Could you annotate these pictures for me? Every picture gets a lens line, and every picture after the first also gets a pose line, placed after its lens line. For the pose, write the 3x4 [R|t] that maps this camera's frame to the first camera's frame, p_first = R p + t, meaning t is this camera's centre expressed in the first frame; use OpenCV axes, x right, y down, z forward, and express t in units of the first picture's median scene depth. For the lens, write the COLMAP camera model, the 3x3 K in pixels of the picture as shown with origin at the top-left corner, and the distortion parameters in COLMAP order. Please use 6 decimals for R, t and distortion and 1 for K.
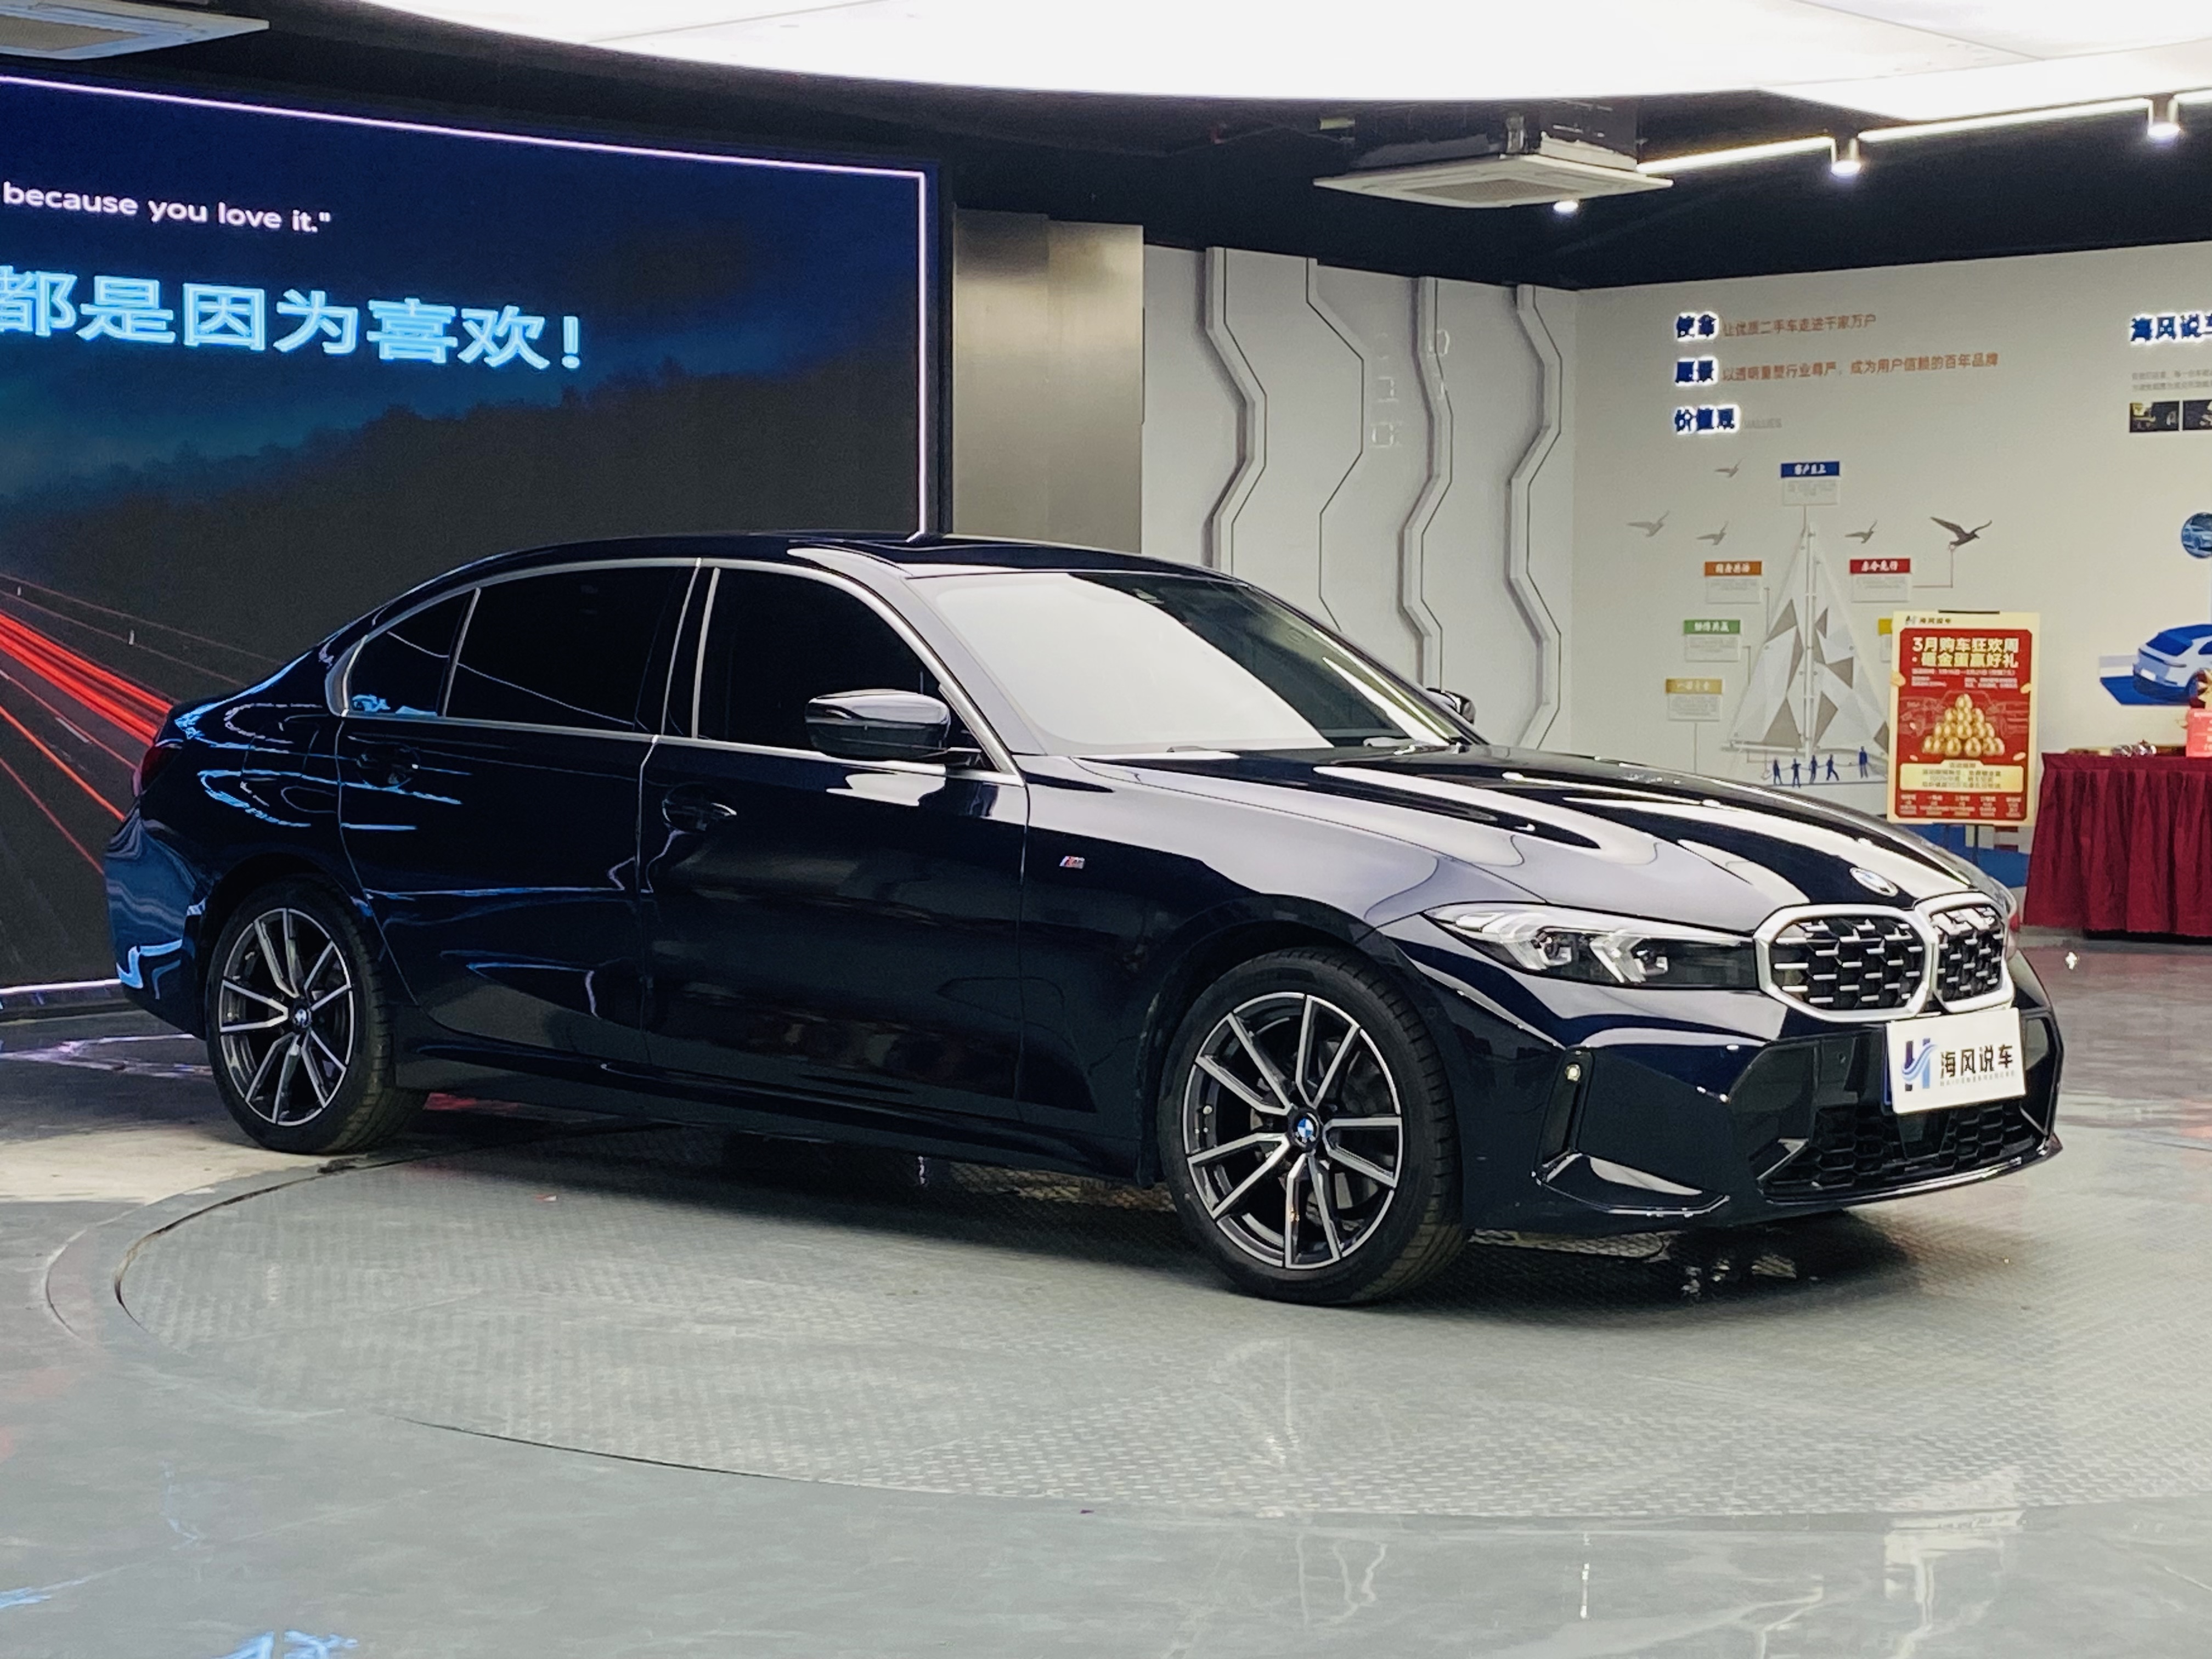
lens RADIAL K [[3769.7, 0, 1109.3], [0, 3769.7, 833.5], [0, 0, 1]] dist [0.056271, 0.000000]
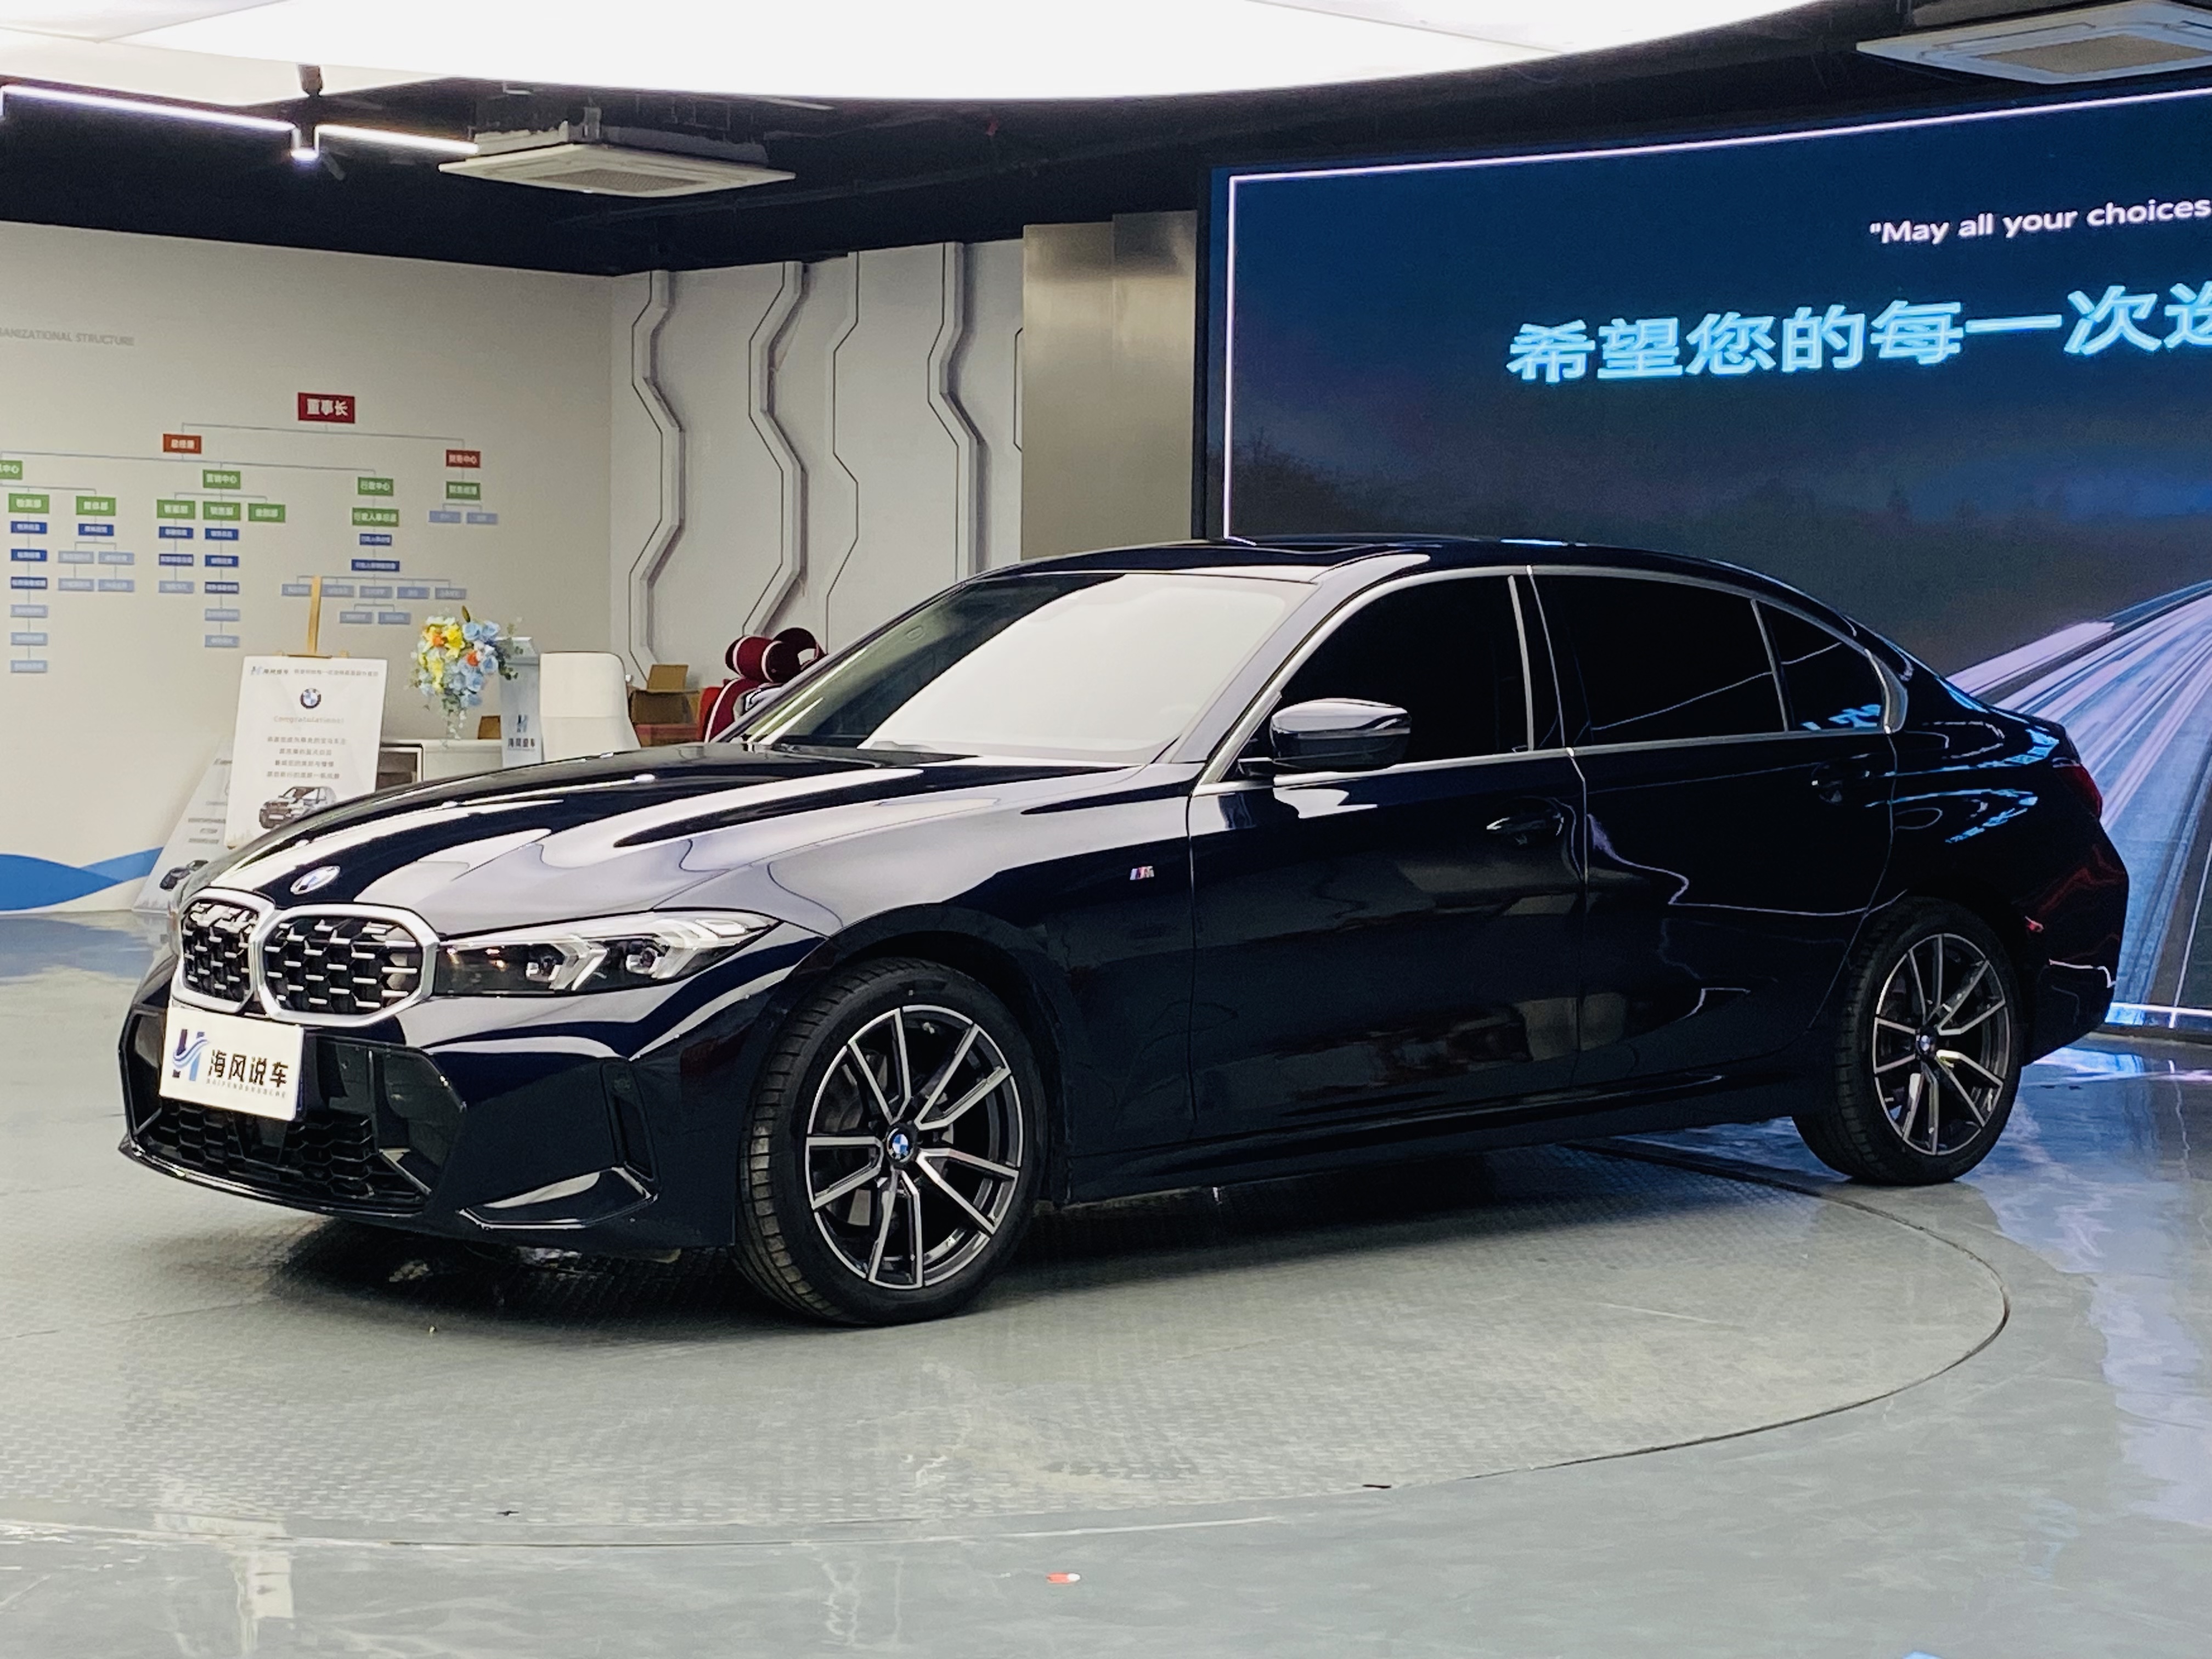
lens RADIAL K [[3769.7, 0, 1102.0], [0, 3769.7, 823.6], [0, 0, 1]] dist [0.056271, 0.000000]
pose [[-0.095208, 0.034246, -0.994868, 0.631004], [-0.052336, 0.997854, 0.039358, -0.027743], [0.994081, 0.055814, -0.093211, 0.708446]]
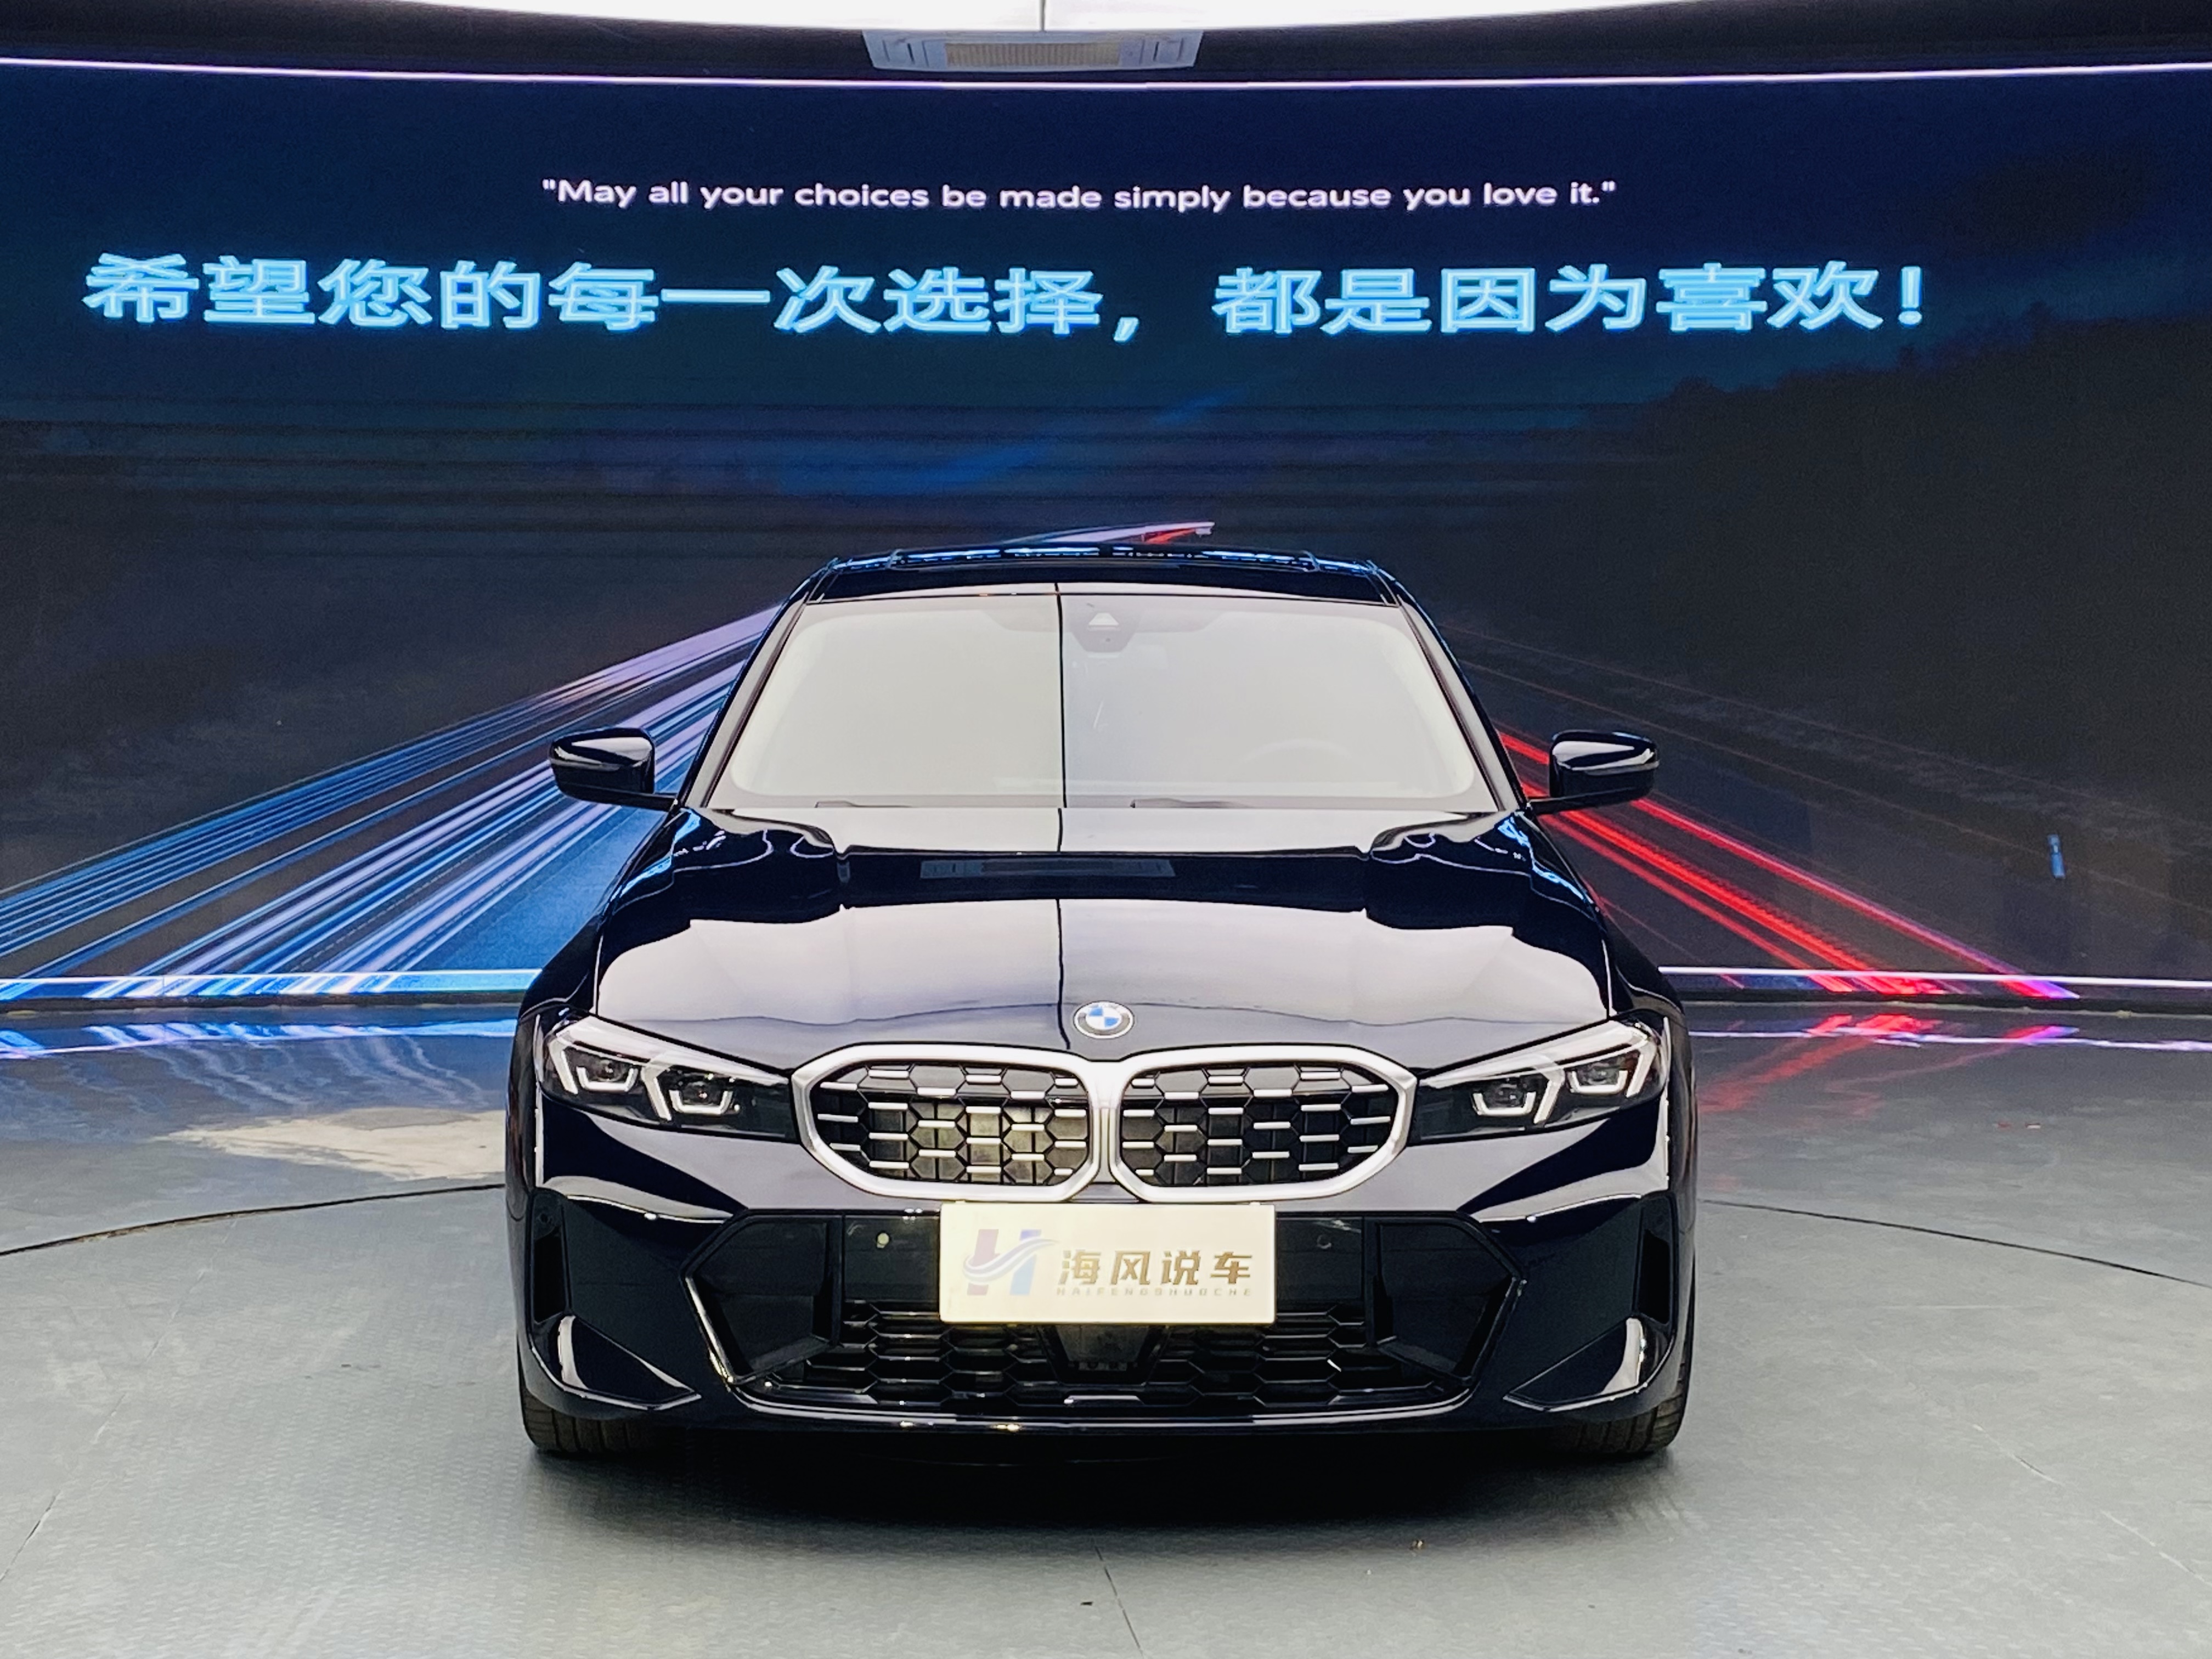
lens RADIAL K [[3769.7, 0, 1100.3], [0, 3769.7, 834.2], [0, 0, 1]] dist [0.056271, 0.000000]
pose [[0.674303, 0.046182, -0.737009, 0.421446], [-0.030972, 0.998933, 0.034258, -0.028357], [0.737805, -0.000274, 0.675014, 0.263137]]
